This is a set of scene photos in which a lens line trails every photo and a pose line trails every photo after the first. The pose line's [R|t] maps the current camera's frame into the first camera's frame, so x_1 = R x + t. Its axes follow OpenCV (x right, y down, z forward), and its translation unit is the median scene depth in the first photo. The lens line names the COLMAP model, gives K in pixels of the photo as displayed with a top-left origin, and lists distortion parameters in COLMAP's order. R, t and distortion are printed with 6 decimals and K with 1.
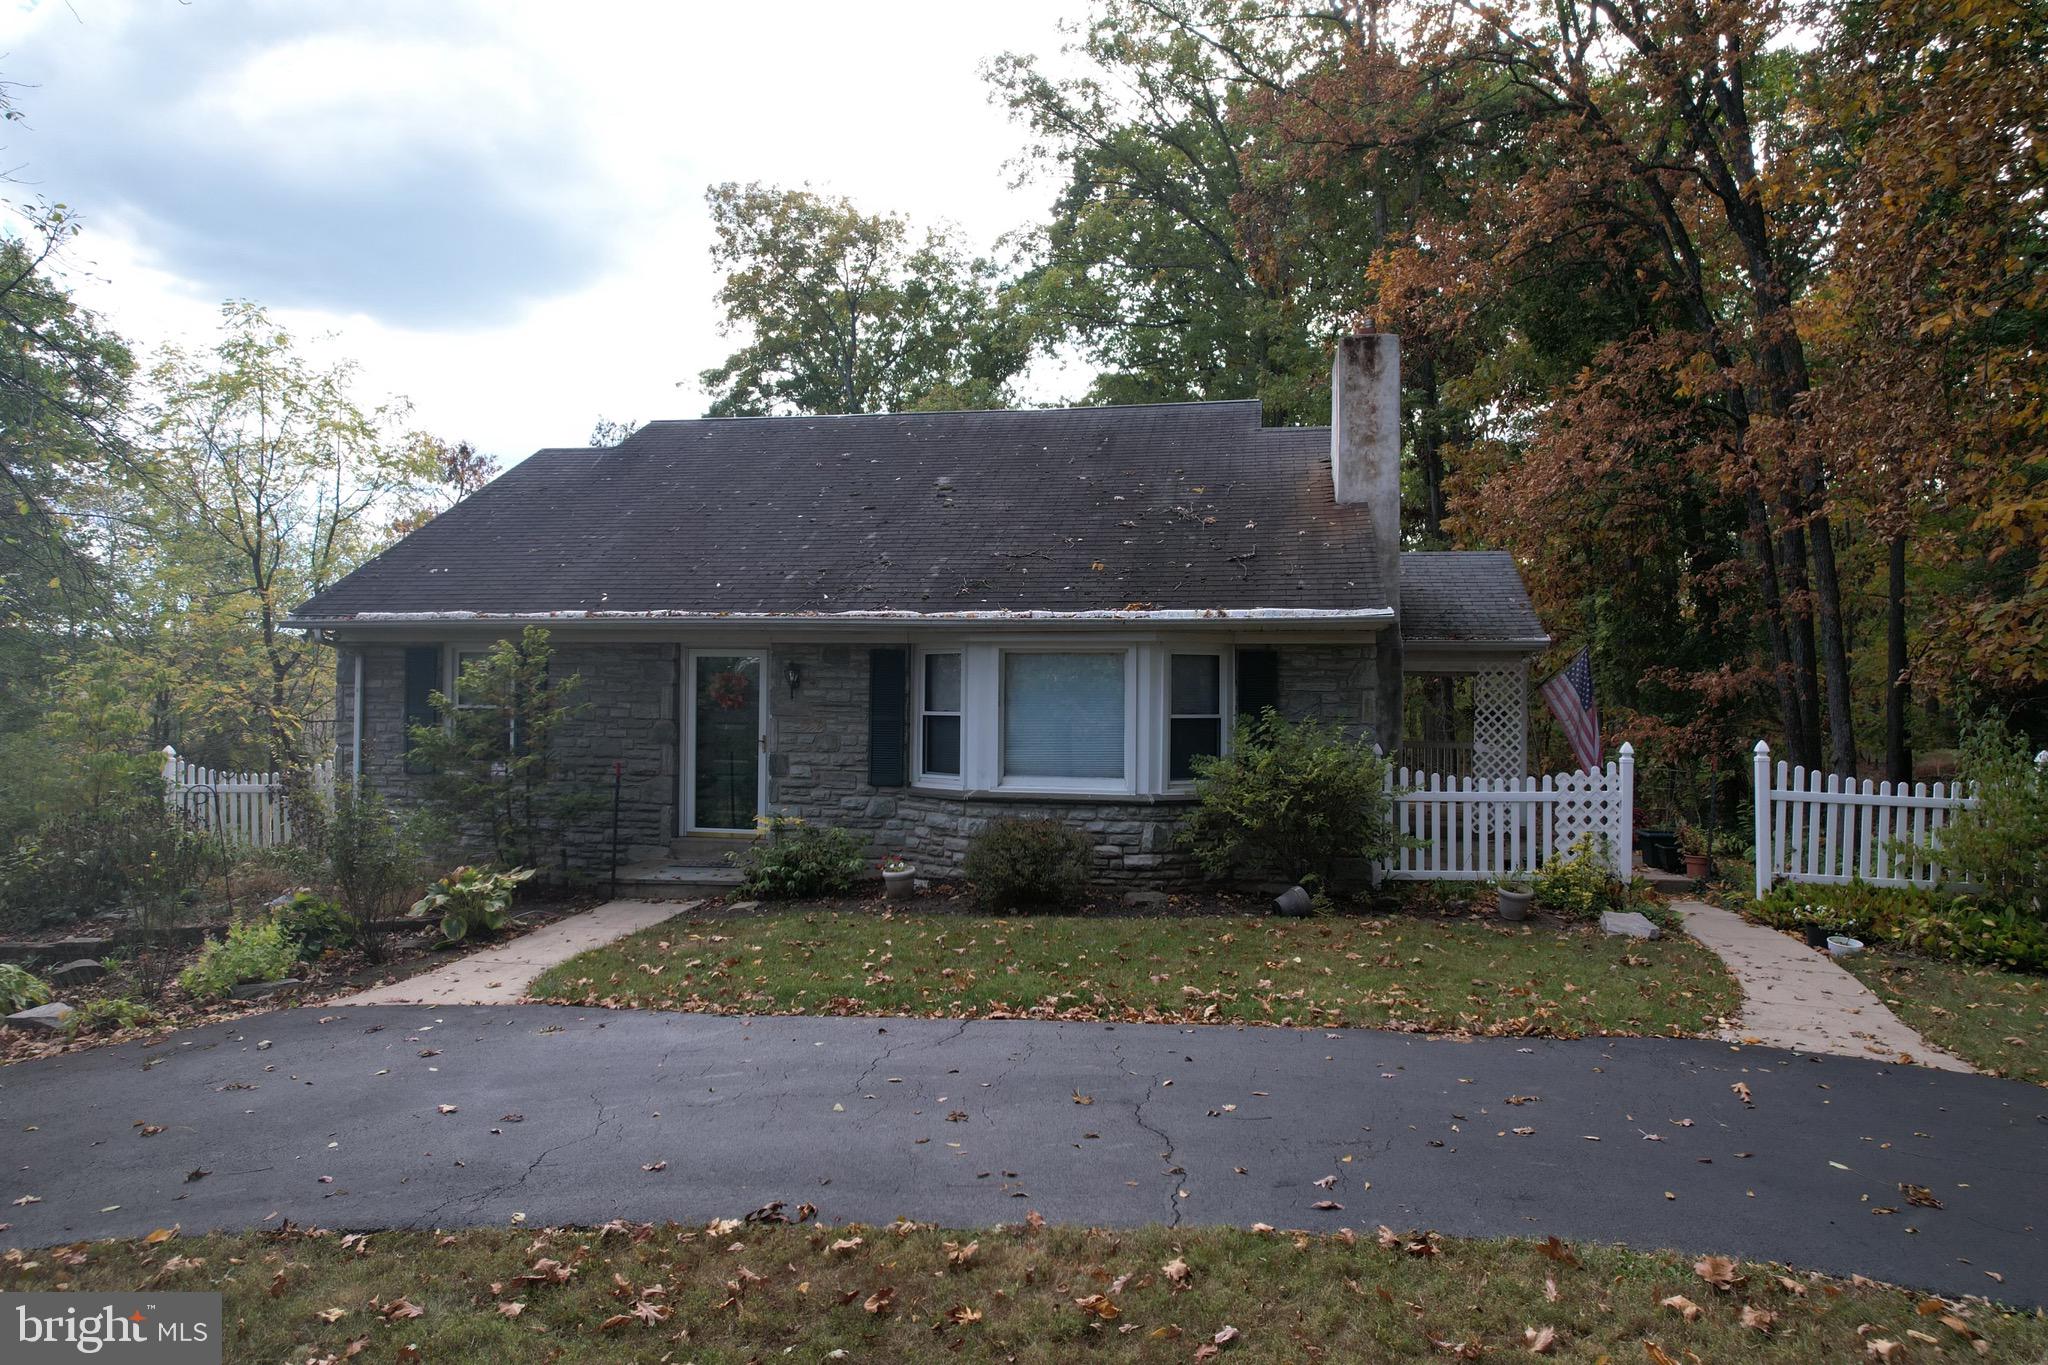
lens RADIAL K [[1310.6, 0, 1011.2], [0, 1310.6, 689.0], [0, 0, 1]] dist [-0.072109, 0.065907]
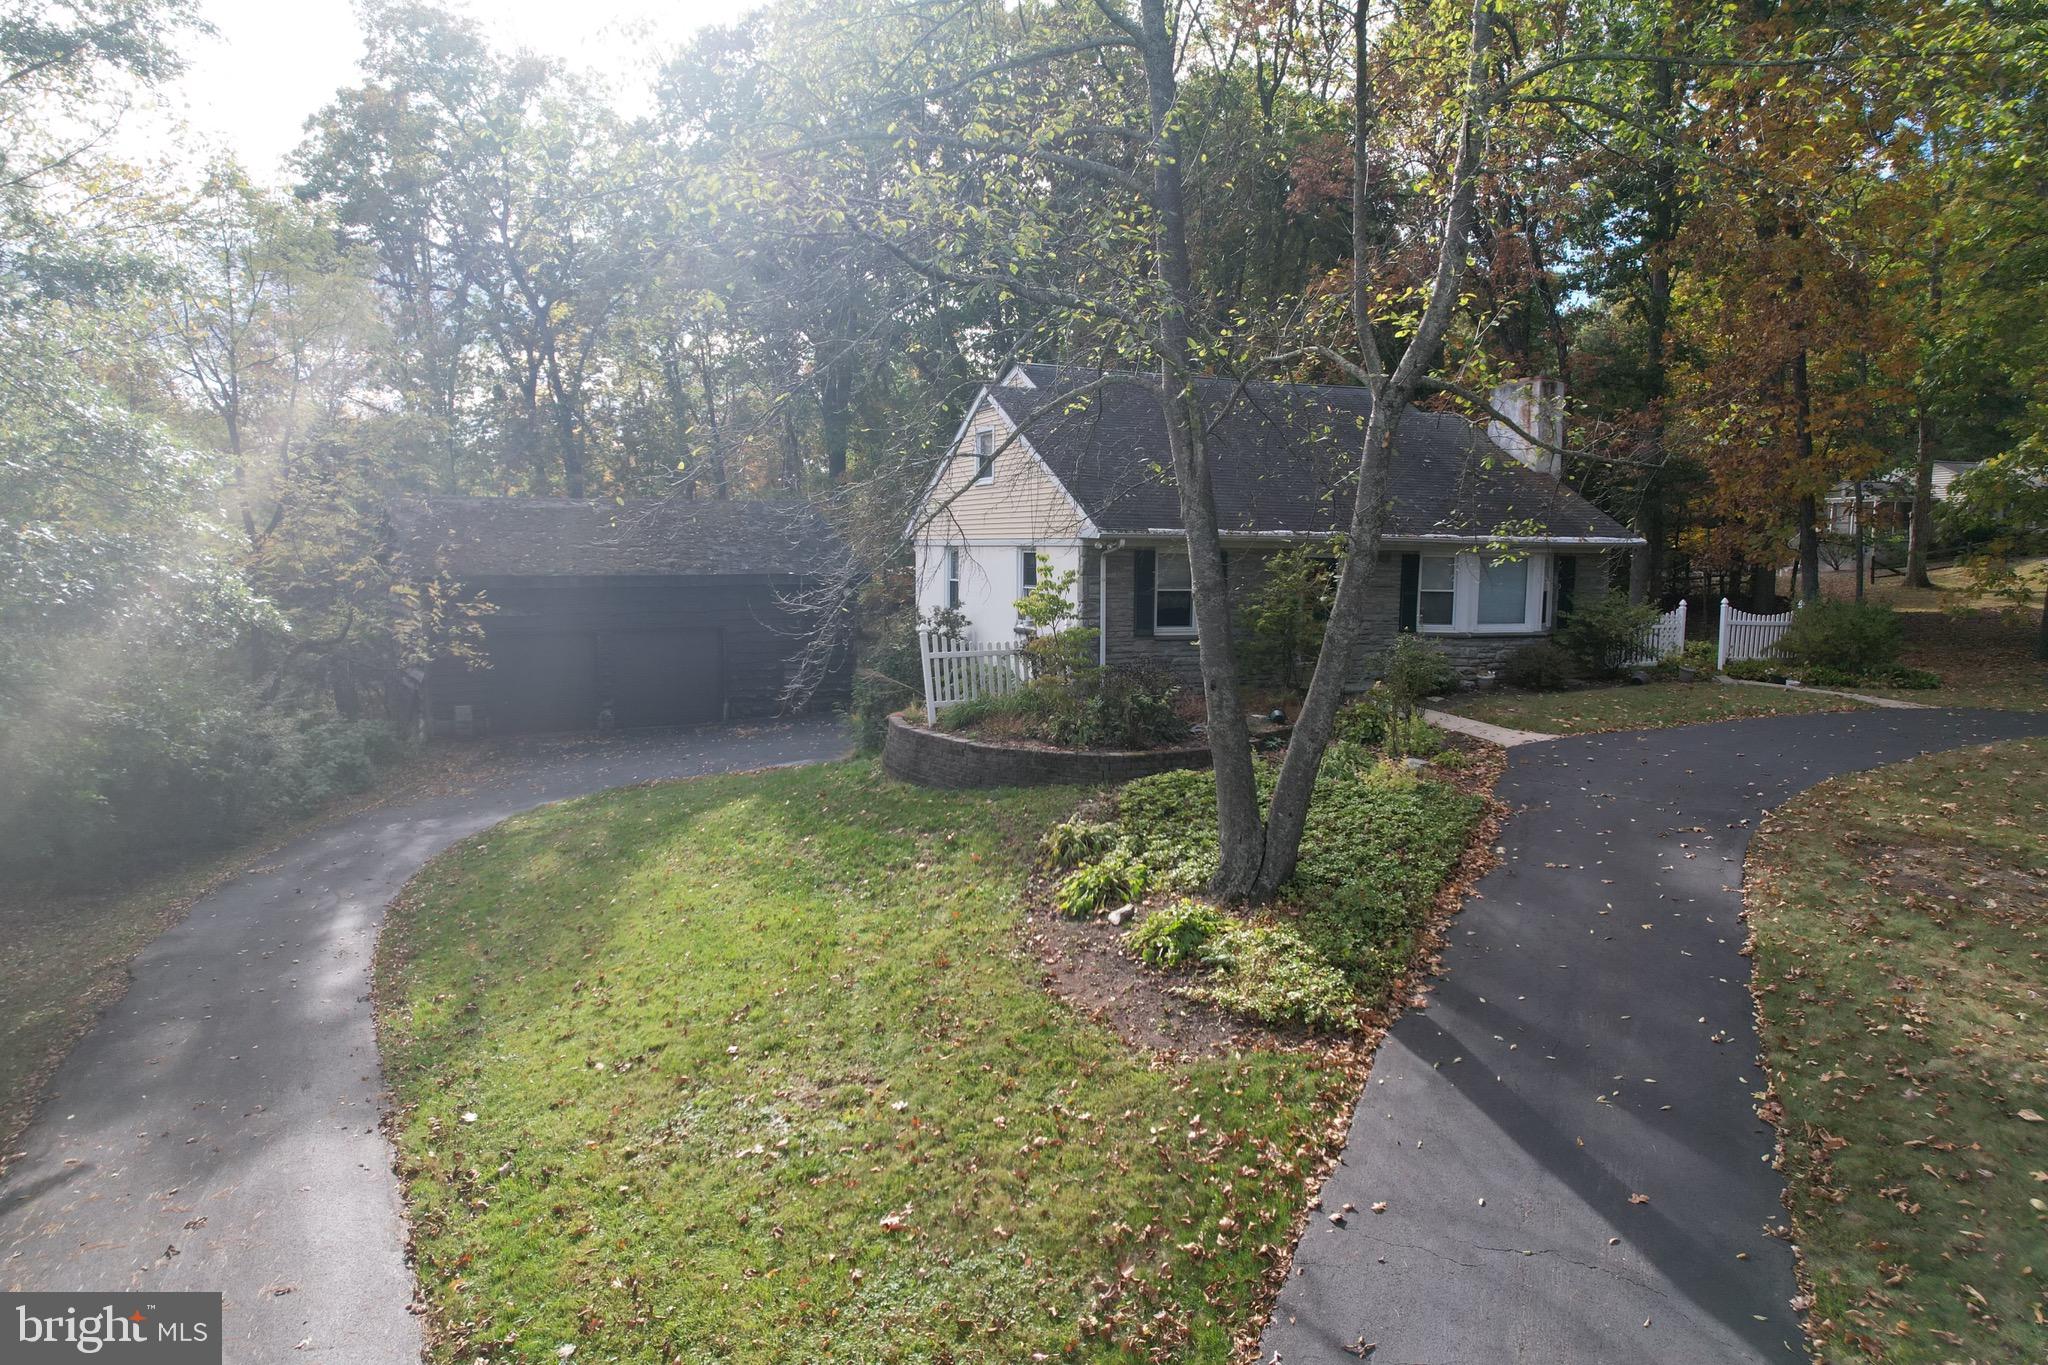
lens RADIAL K [[1310.6, 0, 1024.6], [0, 1310.6, 674.5], [0, 0, 1]] dist [-0.072109, 0.065907]
pose [[0.843038, -0.053699, 0.535167, -1.530381], [-0.006315, 0.993947, 0.109681, -0.060527], [-0.537817, -0.095845, 0.837596, -0.206557]]
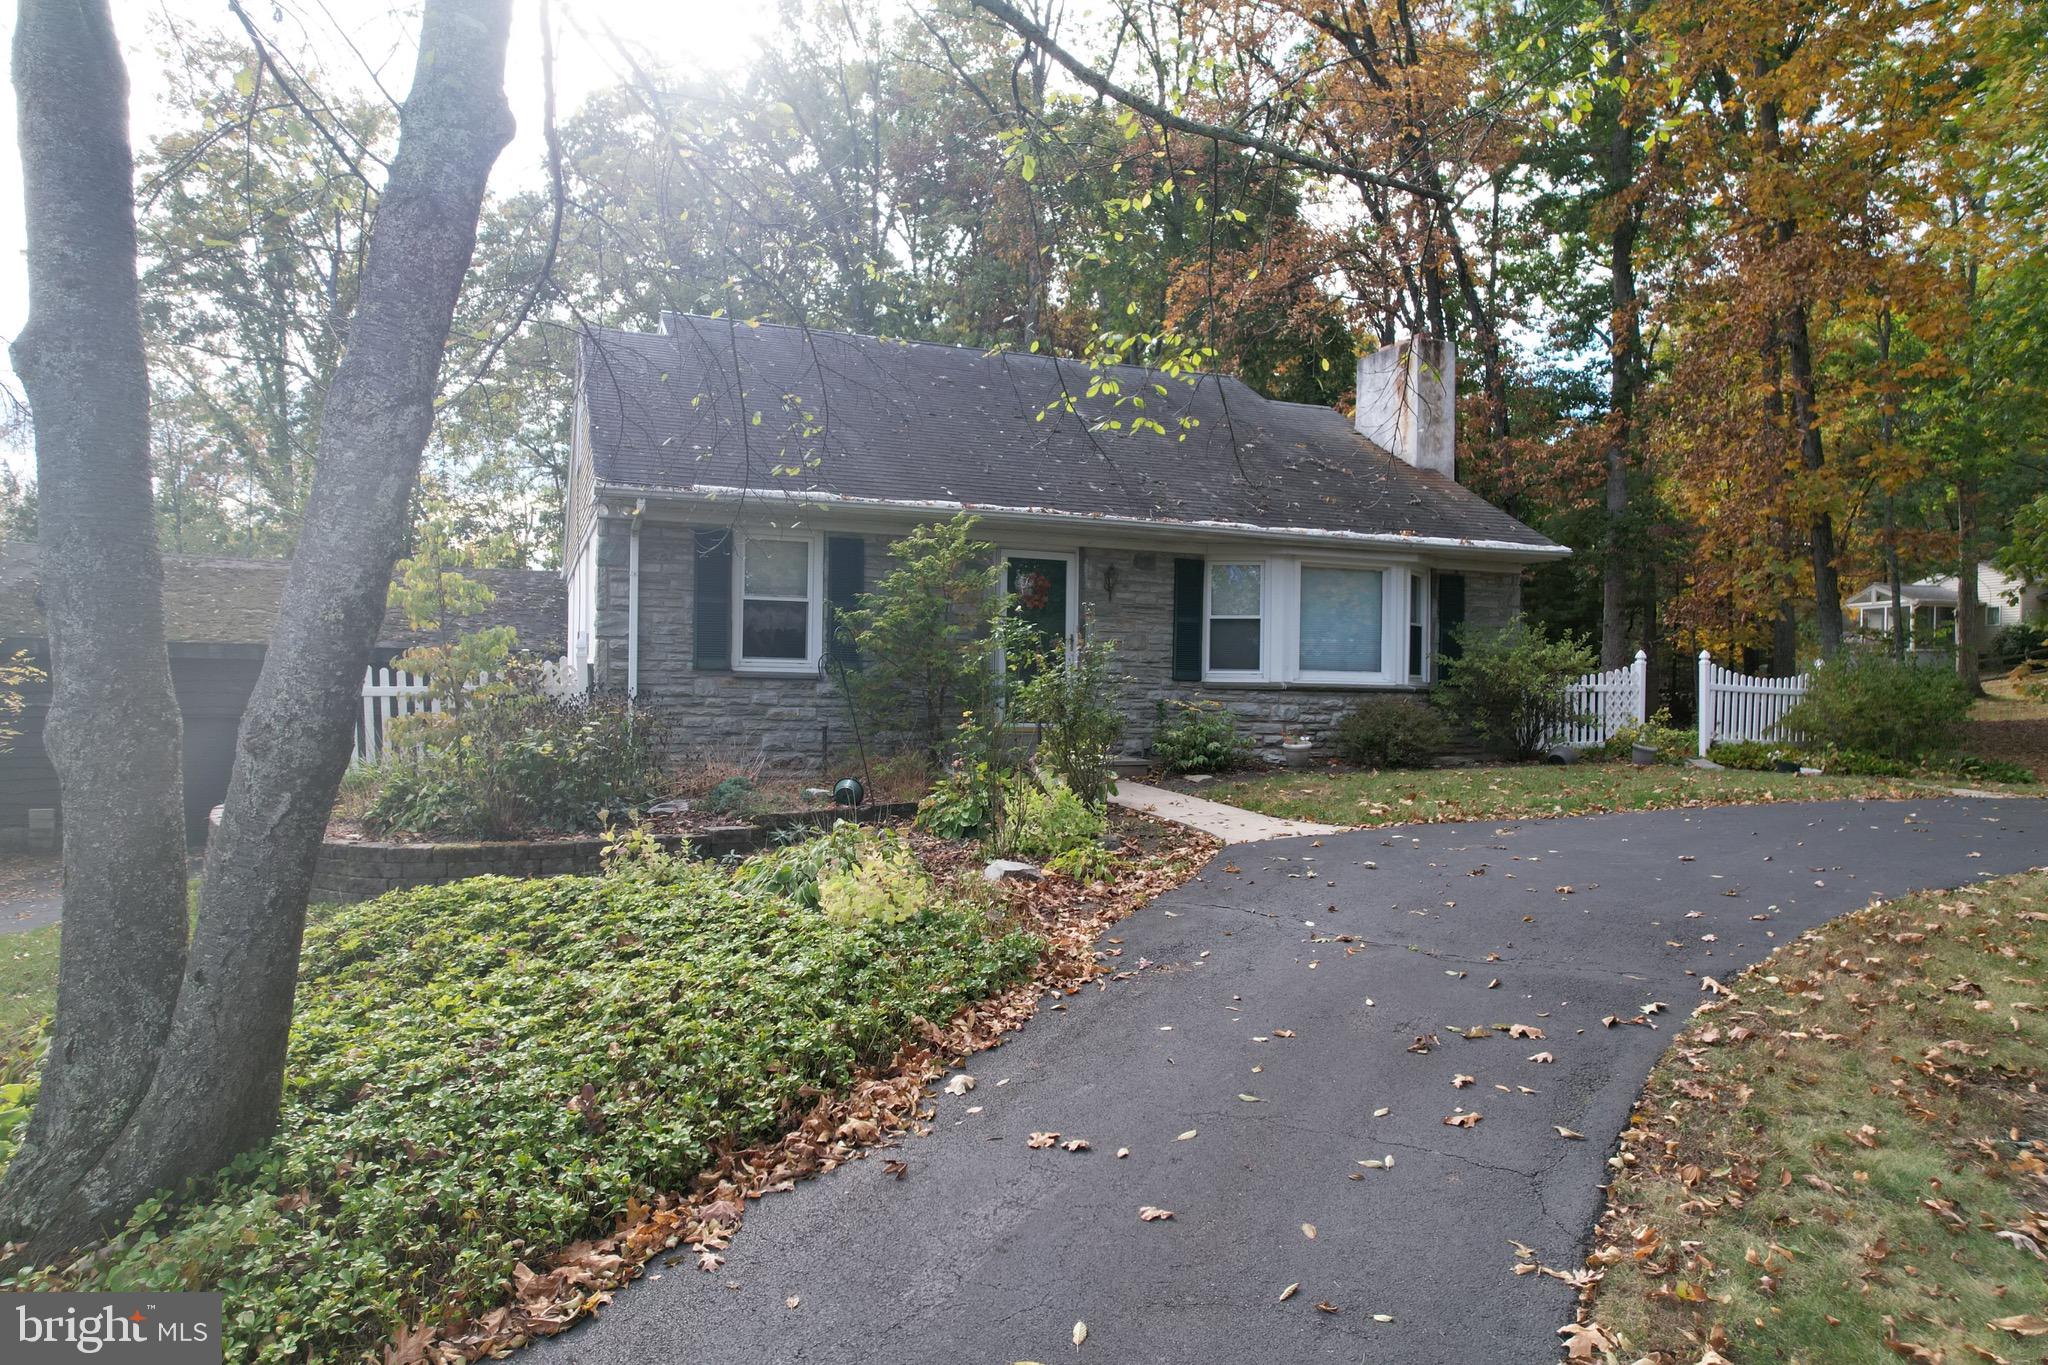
lens RADIAL K [[1310.6, 0, 1023.7], [0, 1310.6, 679.1], [0, 0, 1]] dist [-0.072109, 0.065907]
pose [[0.854765, 0.008342, 0.518948, -0.827439], [-0.011248, 0.999934, 0.002452, 0.074343], [-0.518893, -0.007933, 0.854803, 0.118905]]
